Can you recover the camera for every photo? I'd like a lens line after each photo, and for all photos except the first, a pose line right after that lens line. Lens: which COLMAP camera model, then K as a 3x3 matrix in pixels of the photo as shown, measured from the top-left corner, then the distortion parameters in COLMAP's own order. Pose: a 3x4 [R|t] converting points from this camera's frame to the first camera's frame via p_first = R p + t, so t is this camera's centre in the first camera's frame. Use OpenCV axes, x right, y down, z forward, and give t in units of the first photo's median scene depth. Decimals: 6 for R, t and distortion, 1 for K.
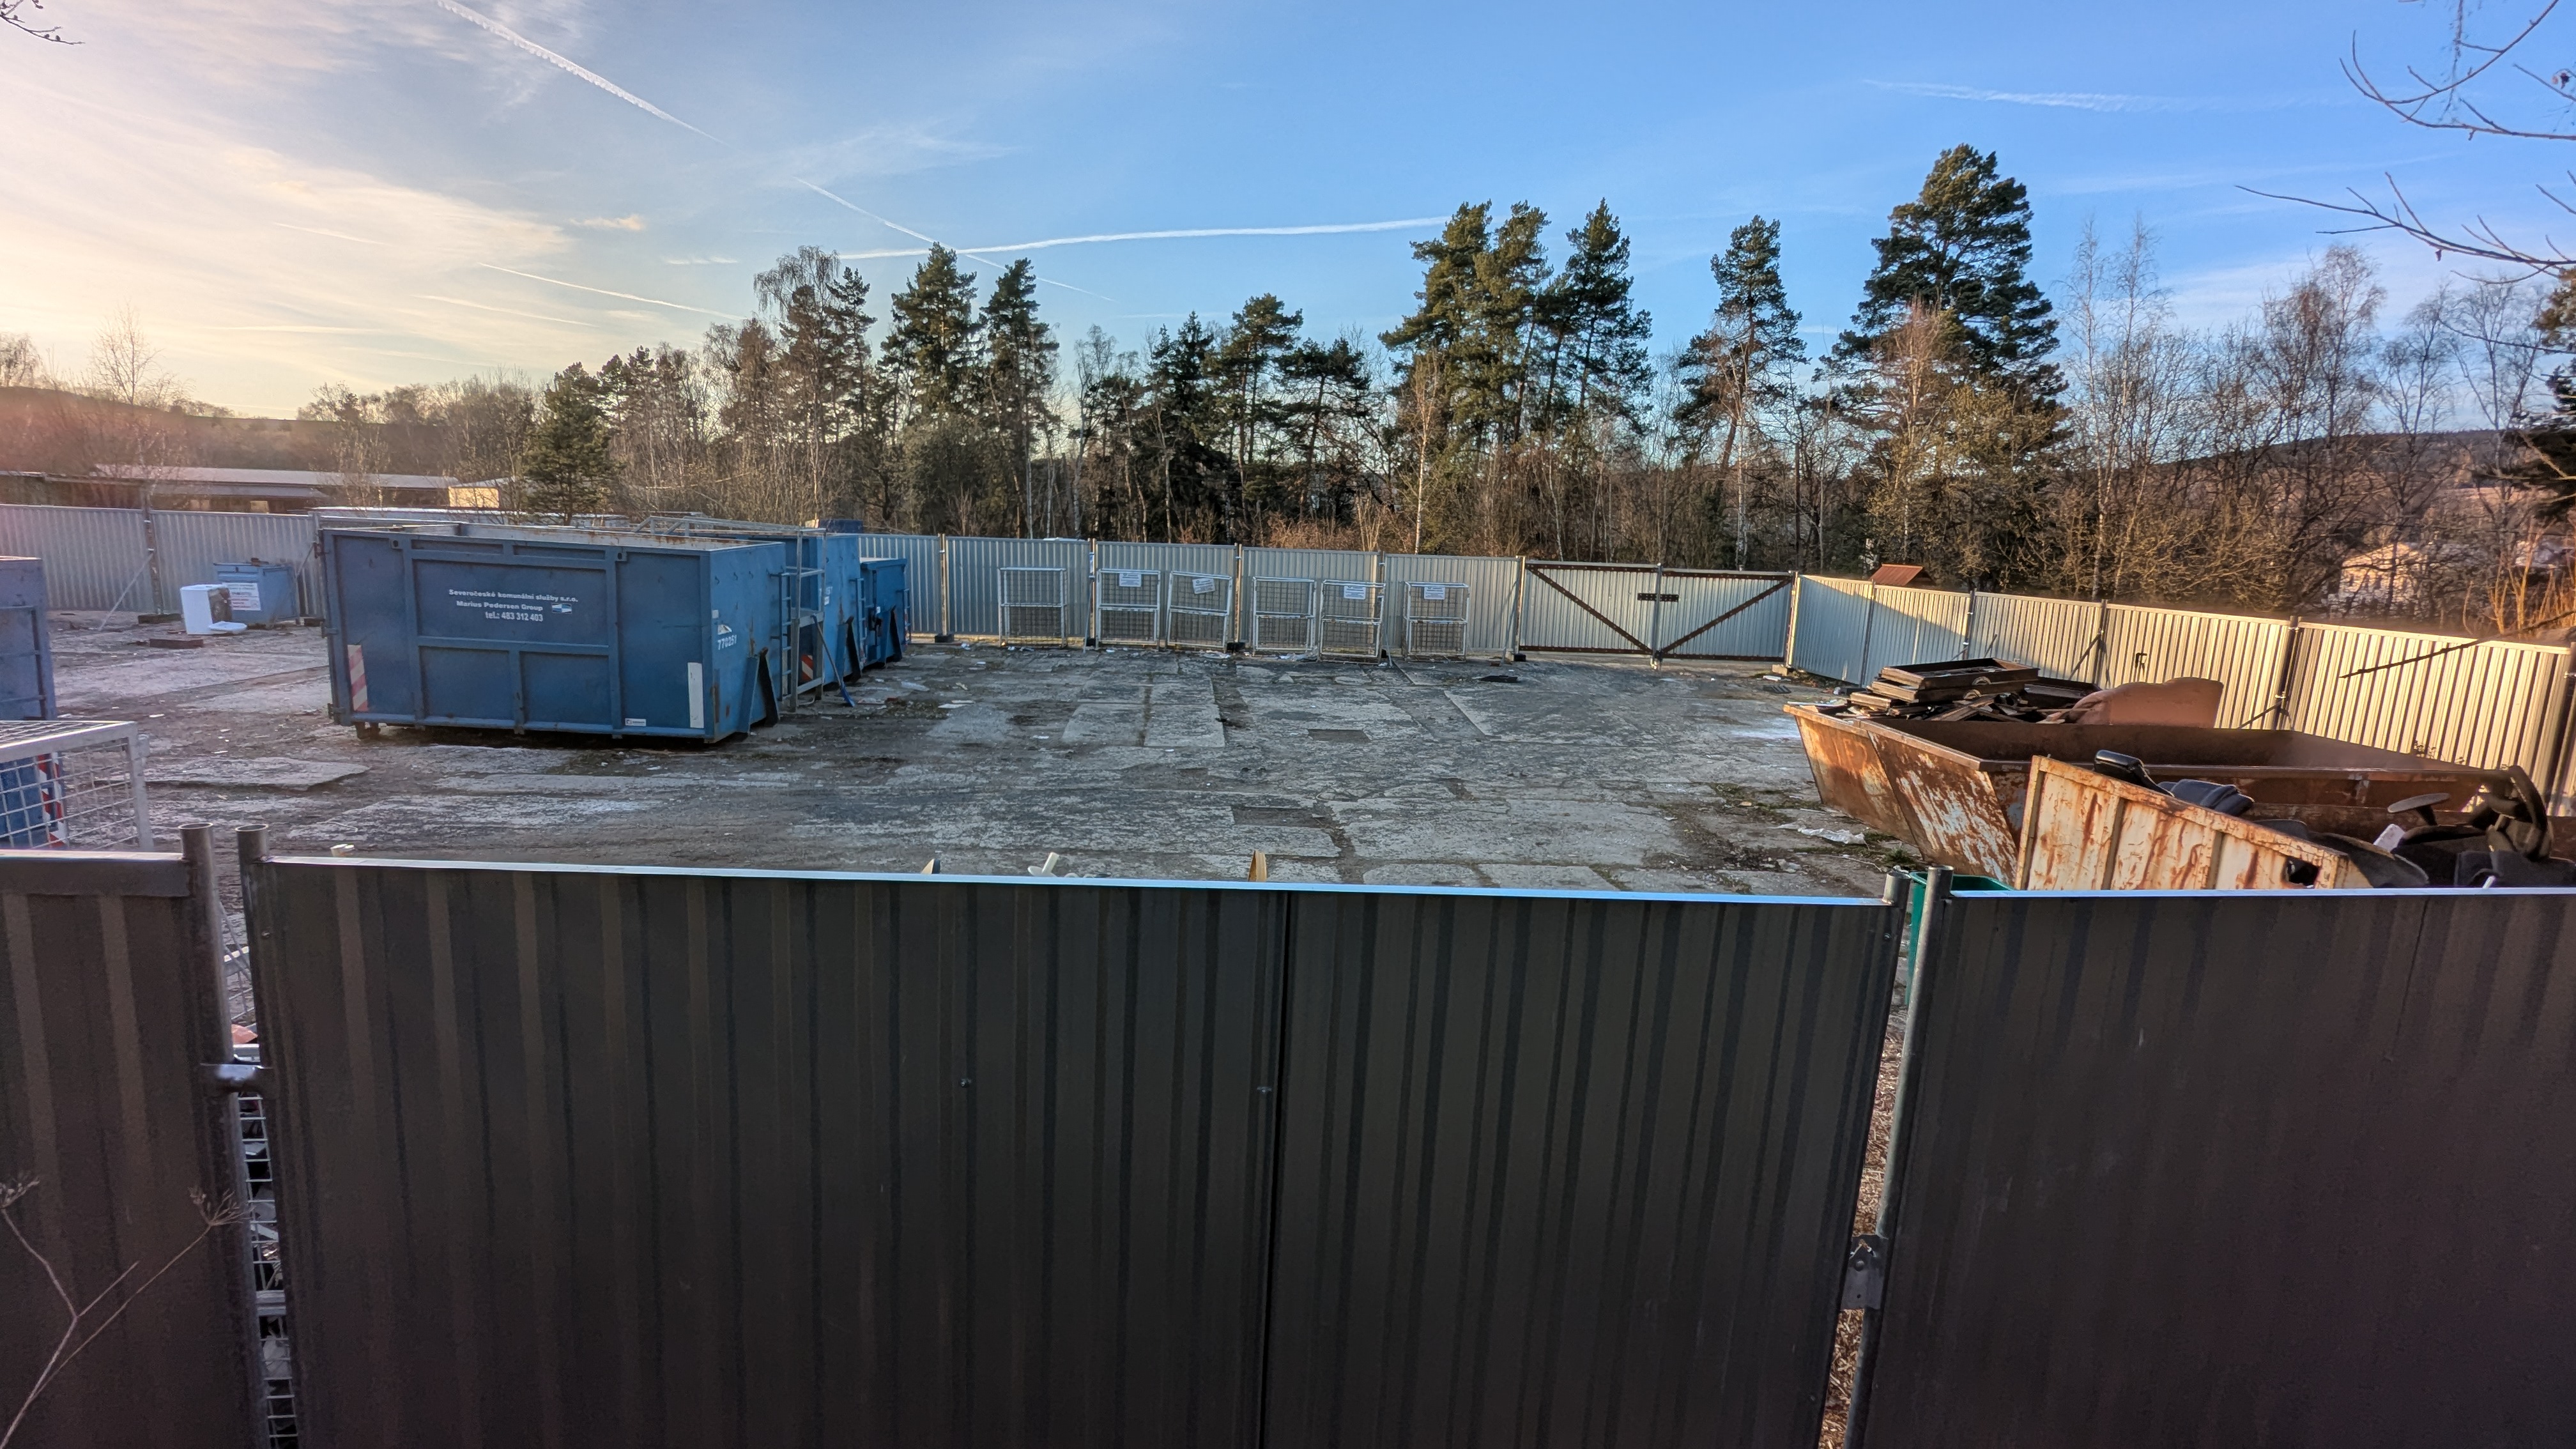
lens RADIAL K [[1200.5, 0, 1288.0], [0, 1200.5, 724.5], [0, 0, 1]] dist [-0.002008, 0.000741]
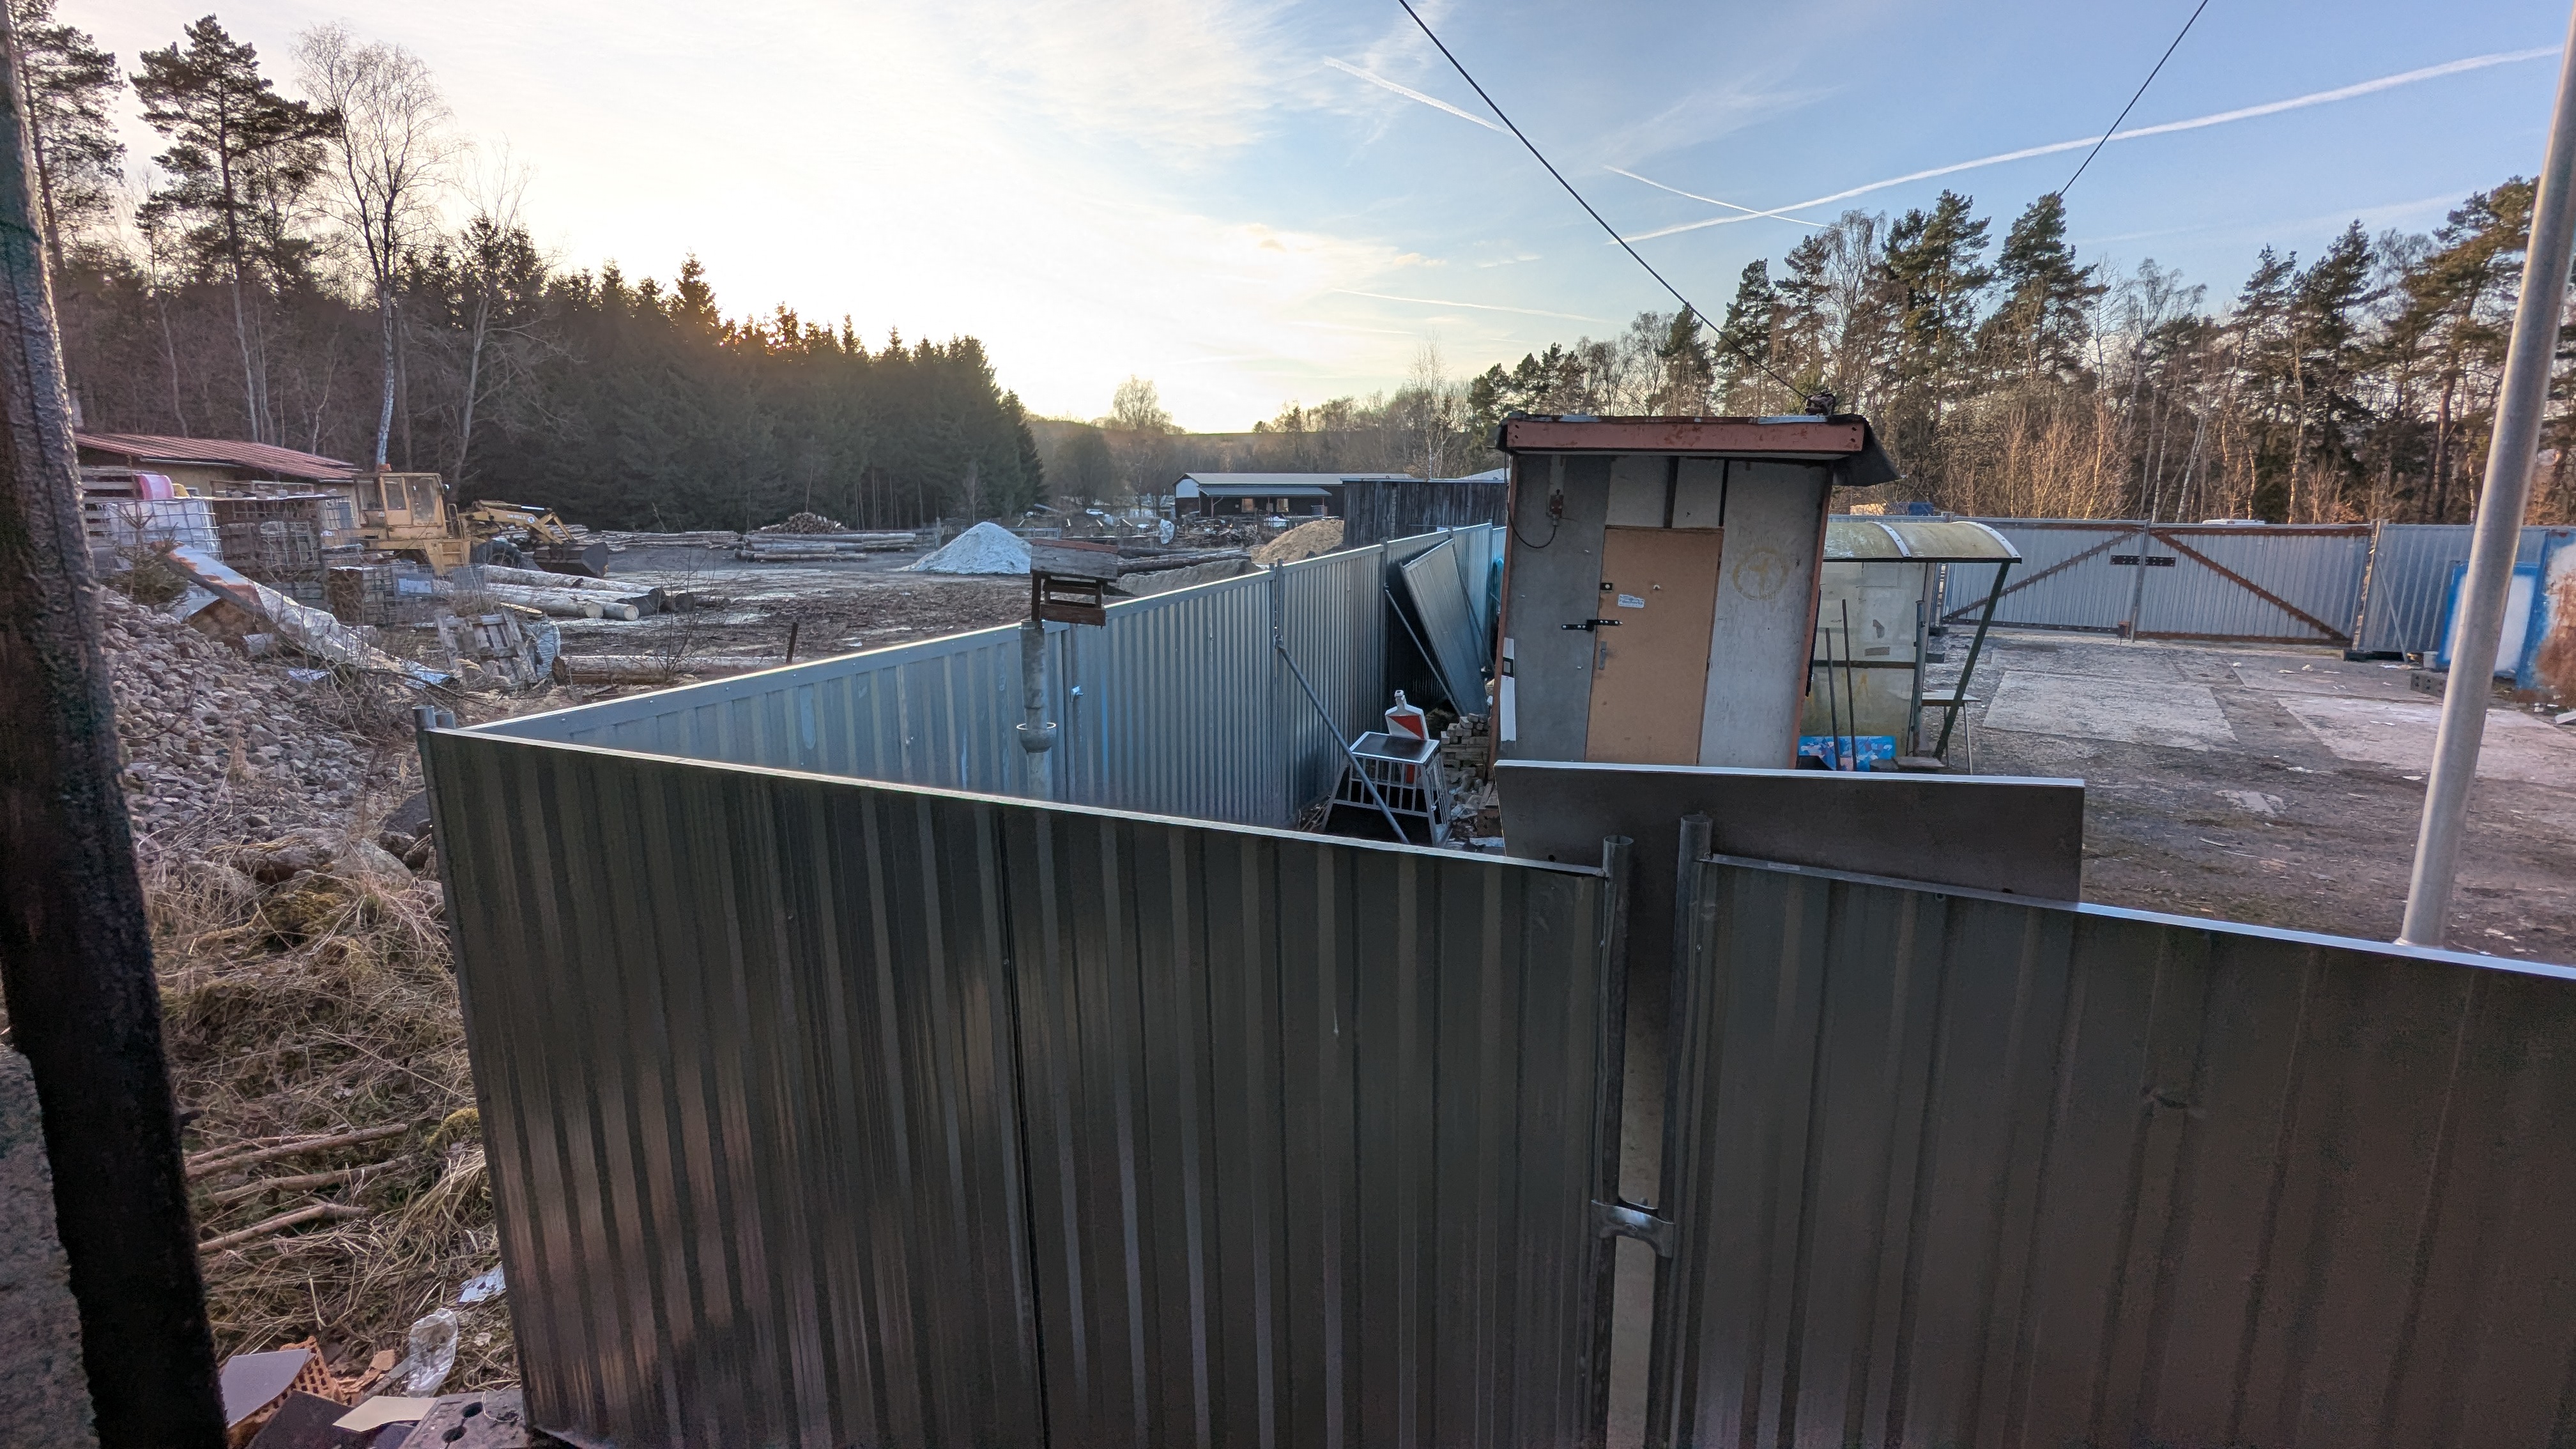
lens RADIAL K [[1218.6, 0, 1325.9], [0, 1218.6, 737.9], [0, 0, 1]] dist [-0.003962, 0.010136]
pose [[0.837721, 0.076223, -0.540752, -0.225388], [-0.062721, 0.997088, 0.043381, -0.005242], [0.542484, -0.002425, 0.840063, -0.025763]]
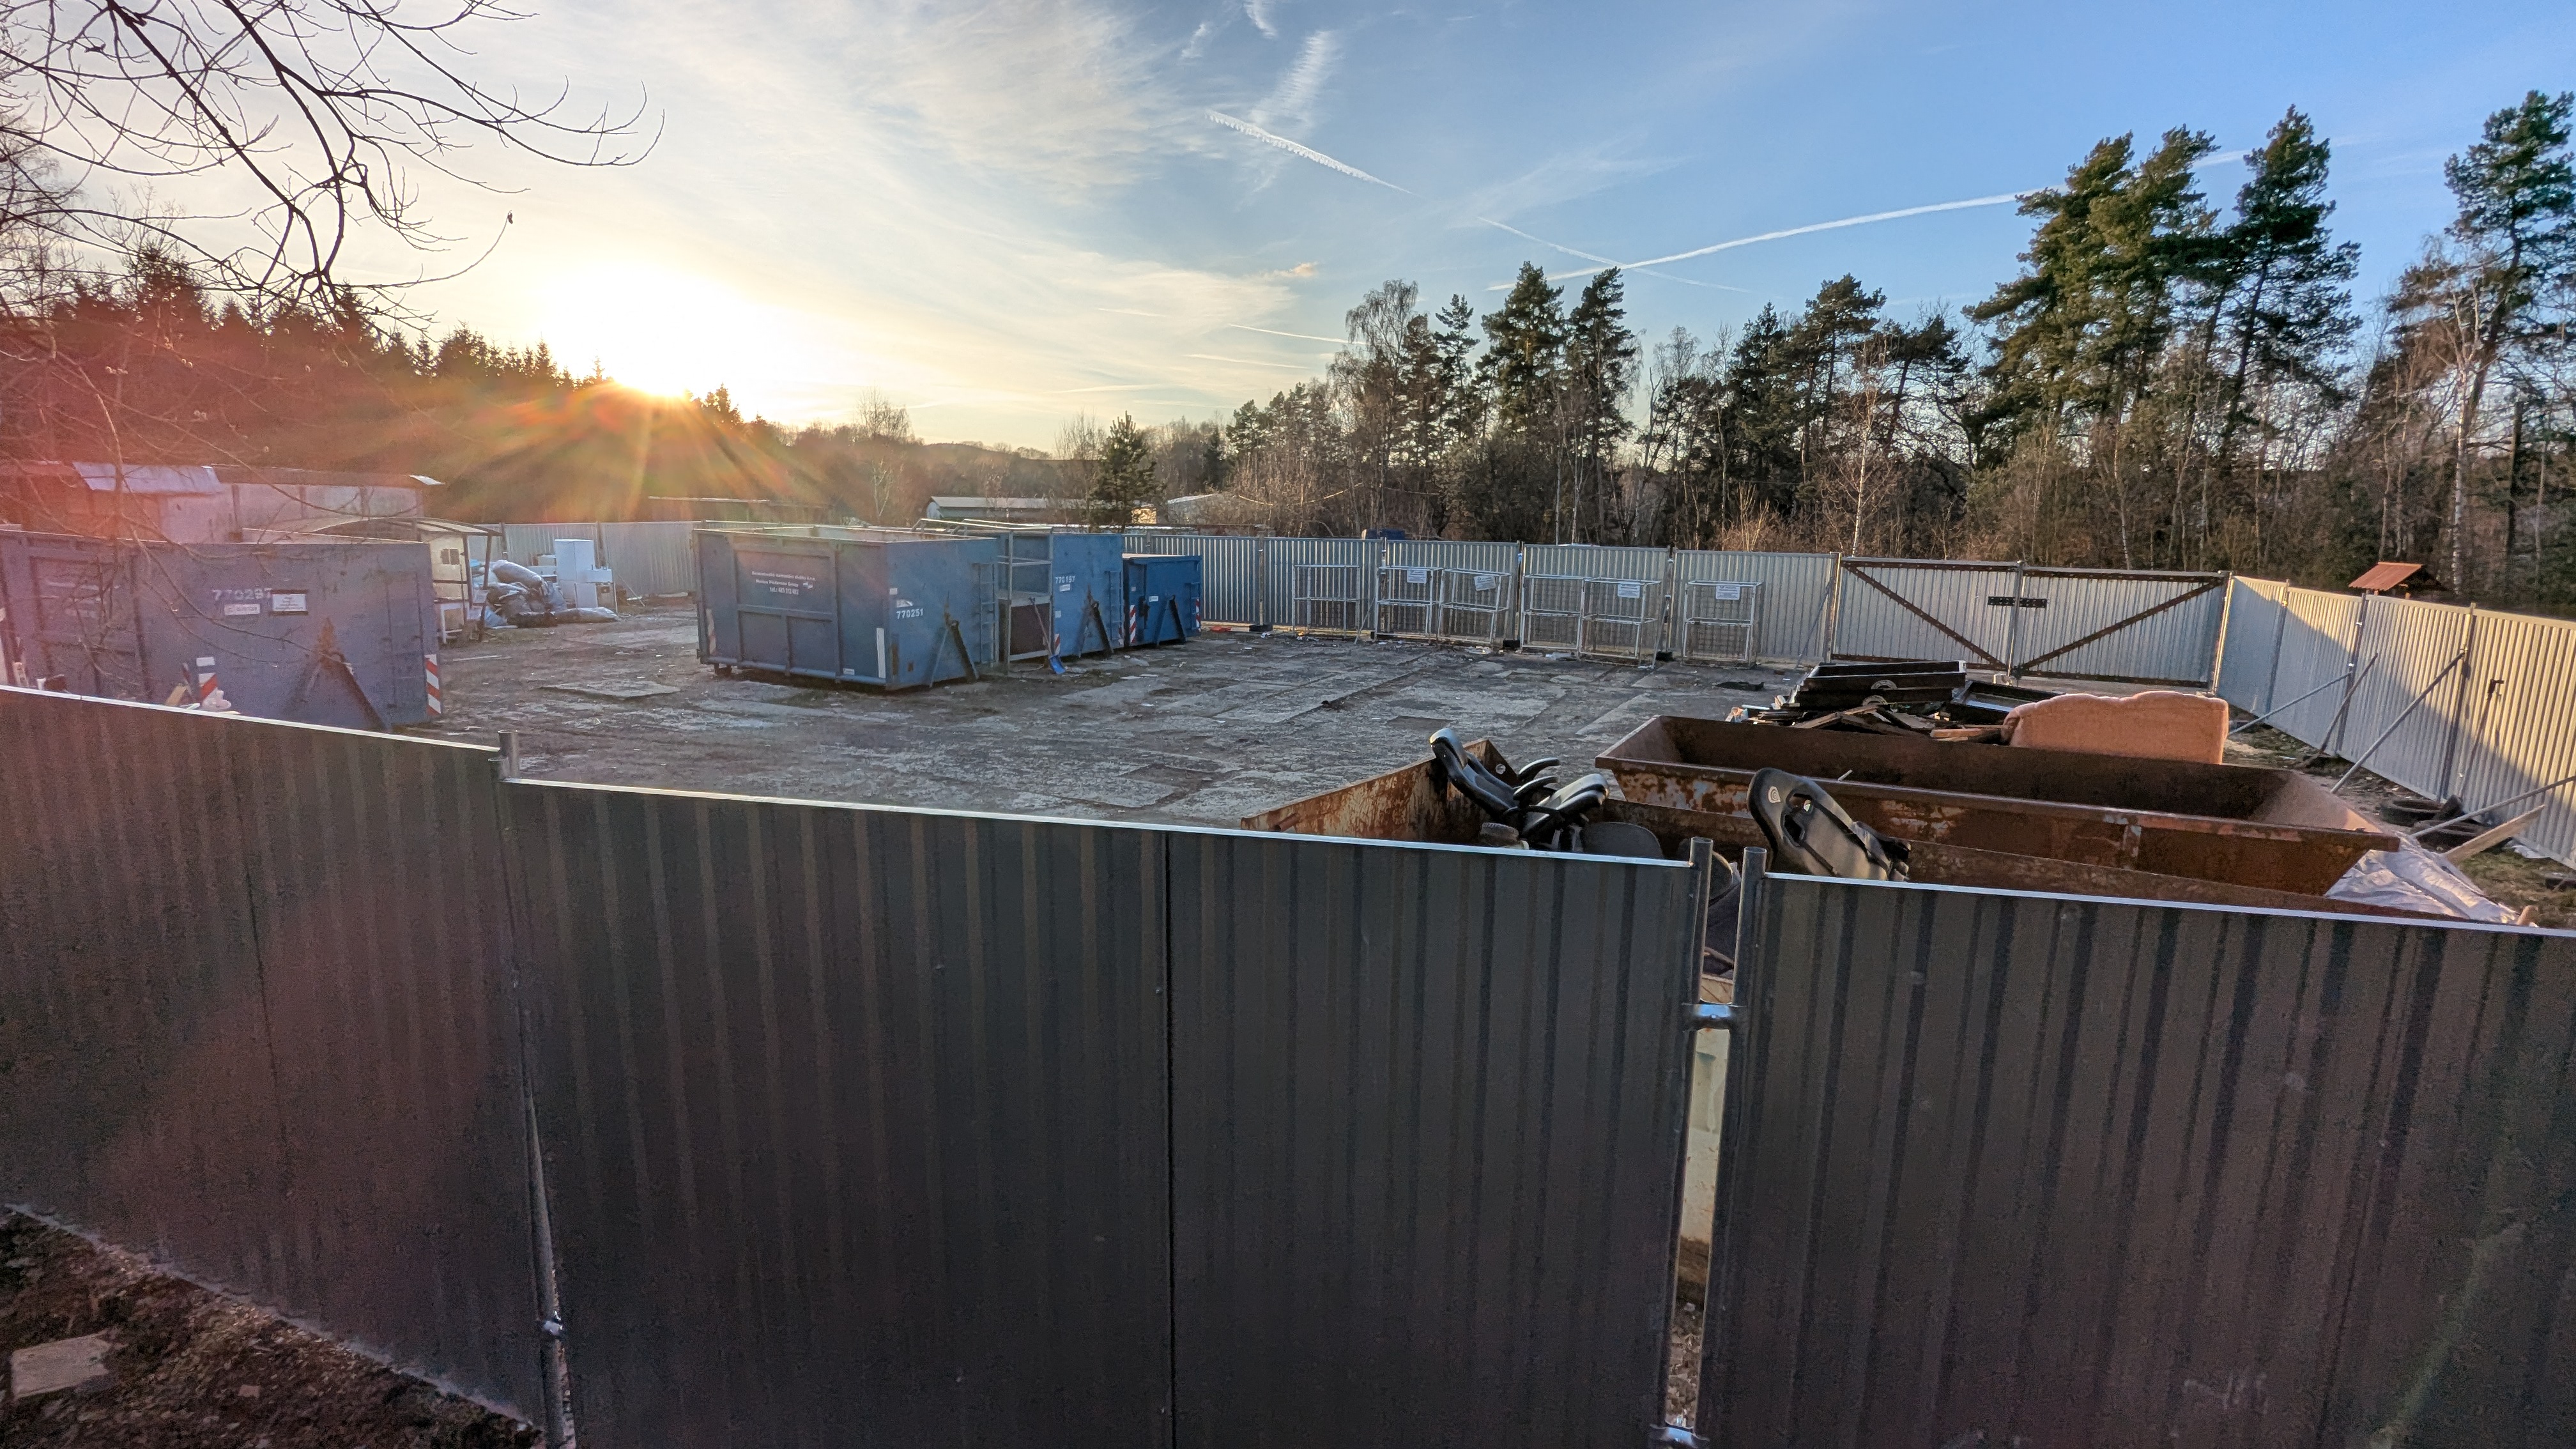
lens RADIAL K [[1197.8, 0, 1288.0], [0, 1197.8, 724.5], [0, 0, 1]] dist [-0.013417, 0.001239]
pose [[0.865004, 0.066392, -0.497354, 0.098663], [-0.070552, 0.997453, 0.010445, 0.001498], [0.496781, 0.026054, 0.867485, 0.016523]]
